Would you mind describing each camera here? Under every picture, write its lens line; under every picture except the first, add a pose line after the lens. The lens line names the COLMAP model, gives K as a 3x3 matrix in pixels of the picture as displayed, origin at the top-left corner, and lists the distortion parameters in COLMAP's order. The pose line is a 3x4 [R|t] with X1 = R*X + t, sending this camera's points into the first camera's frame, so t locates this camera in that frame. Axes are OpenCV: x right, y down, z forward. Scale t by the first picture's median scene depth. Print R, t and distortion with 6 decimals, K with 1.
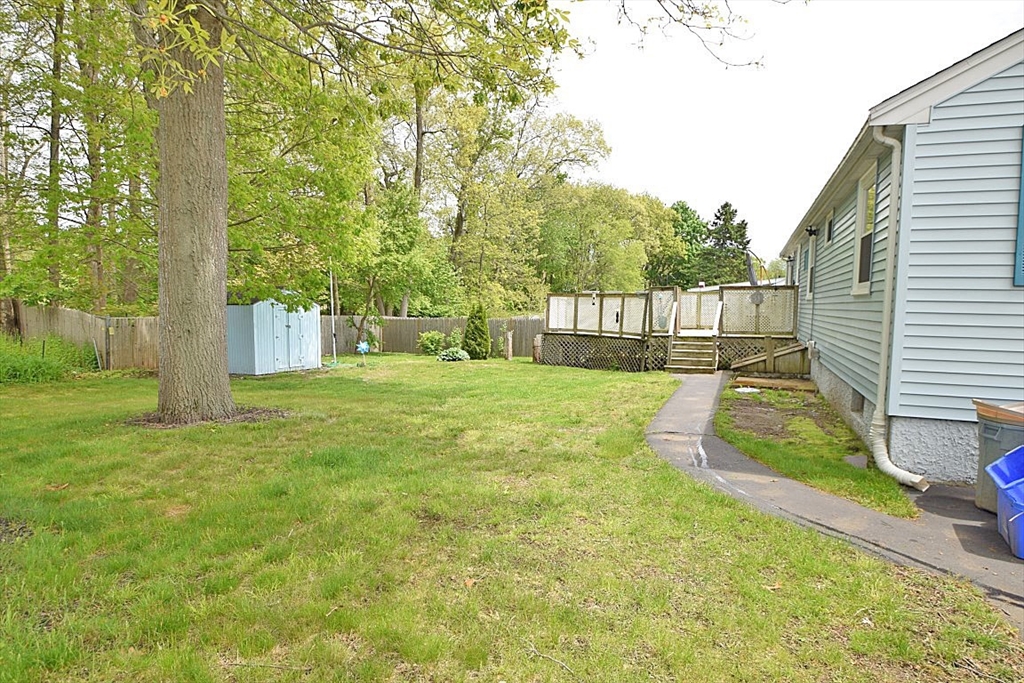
lens RADIAL K [[575.0, 0, 512.8], [0, 575.0, 352.0], [0, 0, 1]] dist [-0.022003, -0.000883]
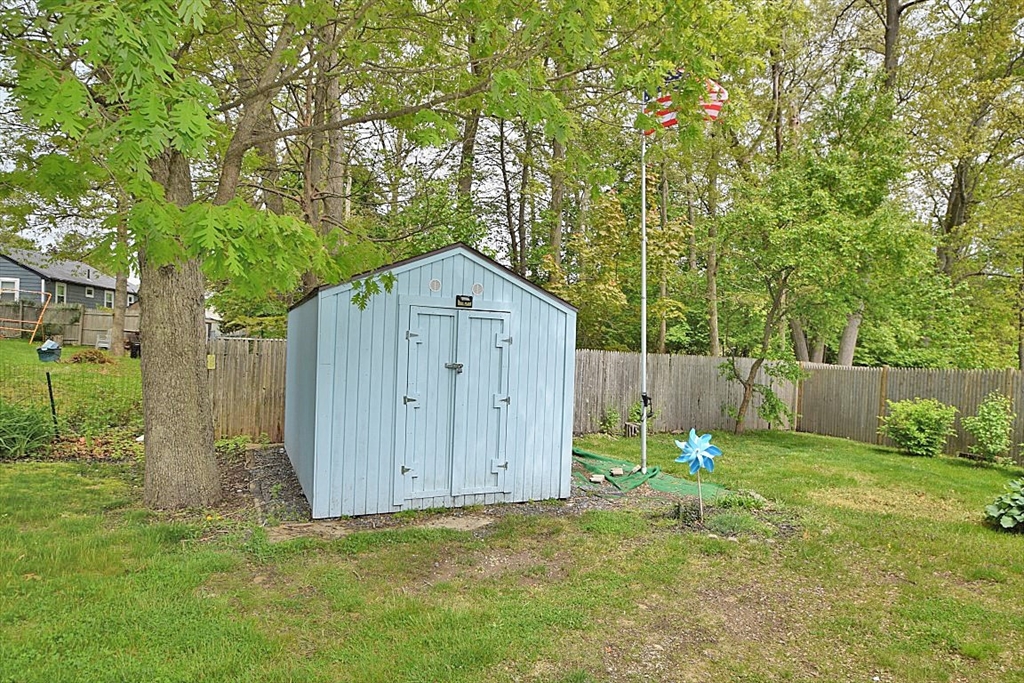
lens RADIAL K [[575.0, 0, 512.8], [0, 575.0, 352.0], [0, 0, 1]] dist [-0.022003, -0.000883]
pose [[0.760256, 0.024305, -0.649169, -0.098539], [-0.079024, 0.995339, -0.055281, -0.023896], [0.644800, 0.093327, 0.758633, 0.482464]]
